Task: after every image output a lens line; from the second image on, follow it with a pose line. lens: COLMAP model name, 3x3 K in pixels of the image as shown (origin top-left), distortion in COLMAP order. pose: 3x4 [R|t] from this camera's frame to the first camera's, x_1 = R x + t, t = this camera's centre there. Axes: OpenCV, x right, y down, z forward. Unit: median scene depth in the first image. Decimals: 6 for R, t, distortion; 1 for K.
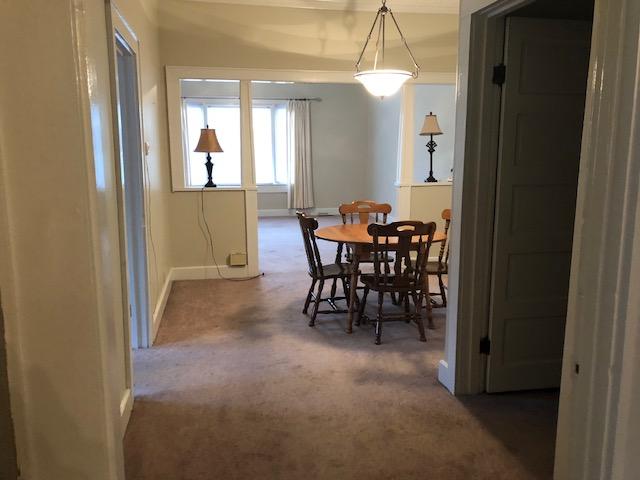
lens RADIAL K [[529.5, 0, 322.0], [0, 529.5, 239.4], [0, 0, 1]] dist [0.037752, -0.033148]
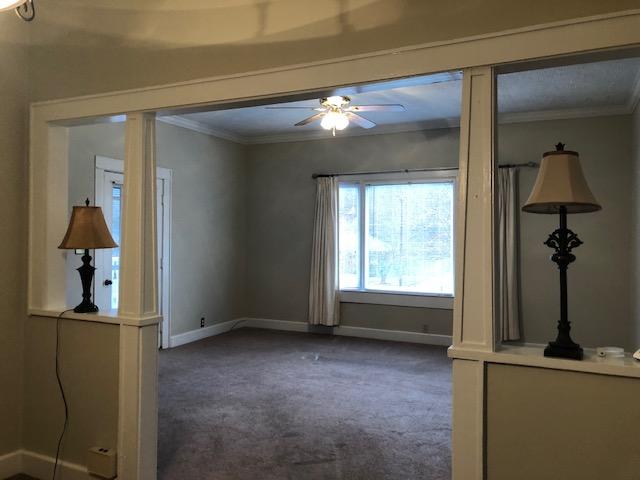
lens RADIAL K [[529.5, 0, 321.3], [0, 529.5, 242.9], [0, 0, 1]] dist [0.037752, -0.033148]
pose [[0.792388, 0.017075, -0.609778, 0.290907], [-0.117366, 0.985200, -0.124926, -0.119652], [0.598620, 0.170557, 0.782665, 0.659490]]
